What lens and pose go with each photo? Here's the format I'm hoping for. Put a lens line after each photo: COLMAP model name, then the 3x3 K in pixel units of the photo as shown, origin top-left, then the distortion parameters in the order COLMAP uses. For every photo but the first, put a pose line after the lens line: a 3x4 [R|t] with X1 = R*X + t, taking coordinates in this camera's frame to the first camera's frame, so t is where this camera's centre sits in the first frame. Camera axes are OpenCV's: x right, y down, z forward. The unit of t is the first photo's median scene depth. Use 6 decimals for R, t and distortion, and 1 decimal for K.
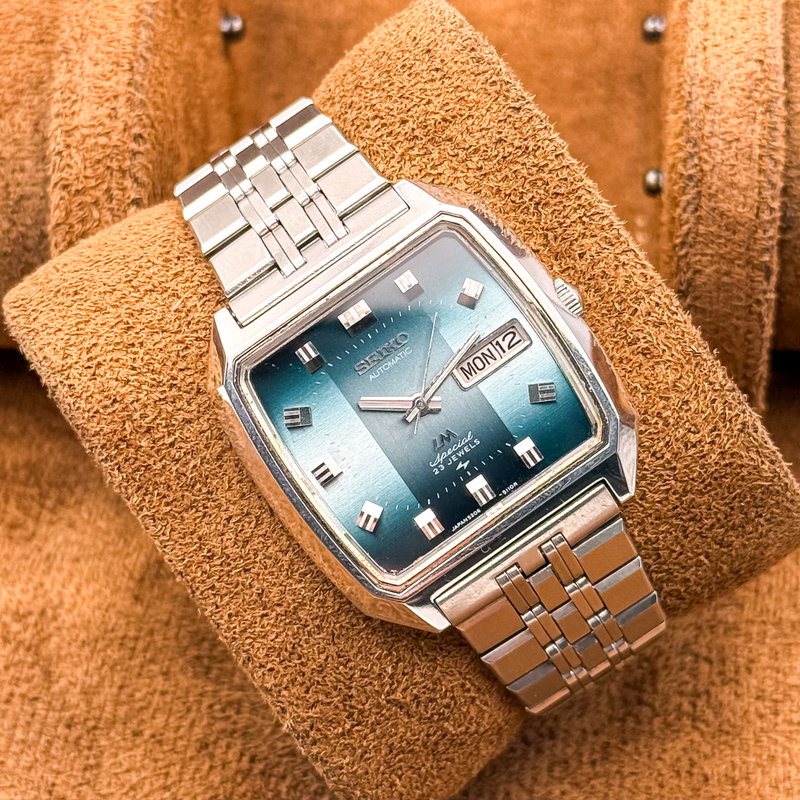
lens RADIAL K [[2440.6, 0, 377.4], [0, 2440.6, 401.0], [0, 0, 1]] dist [0.117875, -0.133382]
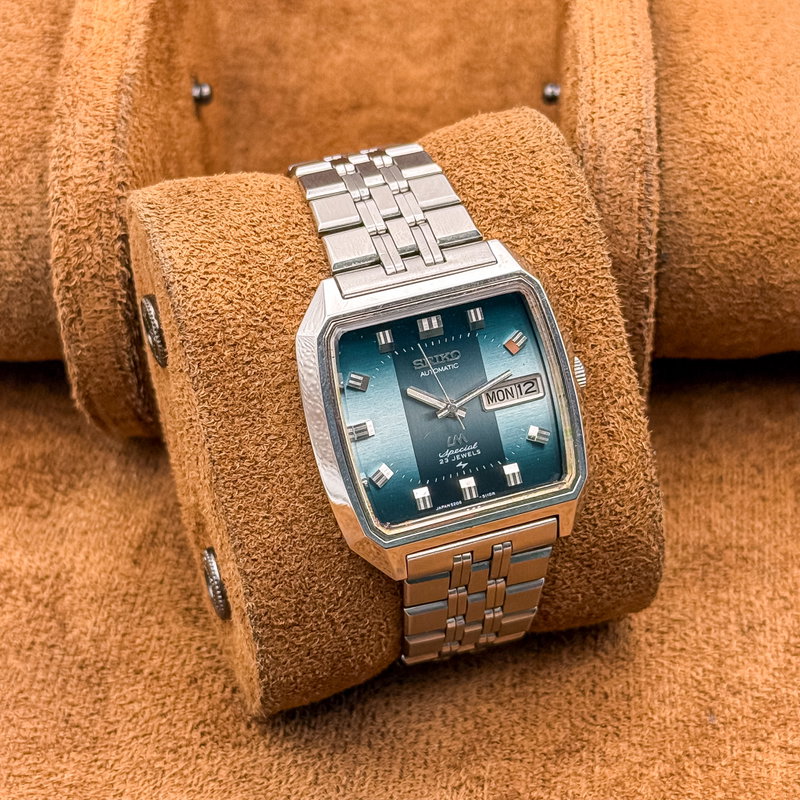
lens RADIAL K [[2041.7, 0, 400.0], [0, 2041.7, 400.0], [0, 0, 1]] dist [0.048241, -0.264149]
pose [[0.898902, 0.371834, 0.231764, -0.248125], [-0.368889, 0.927687, -0.057606, 0.066644], [-0.236424, -0.033713, 0.971065, -0.027918]]
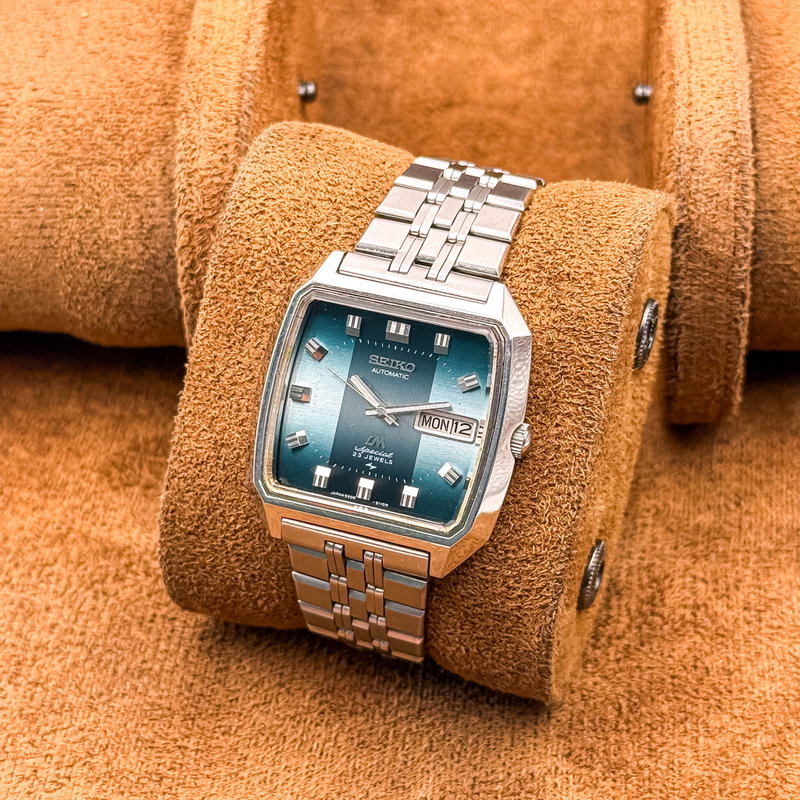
lens RADIAL K [[2041.7, 0, 400.0], [0, 2041.7, 400.0], [0, 0, 1]] dist [0.048241, -0.264149]
pose [[0.657410, 0.738335, -0.150576, 0.180717], [-0.711337, 0.674010, 0.199274, -0.223453], [0.248621, -0.023895, 0.968306, -0.063507]]
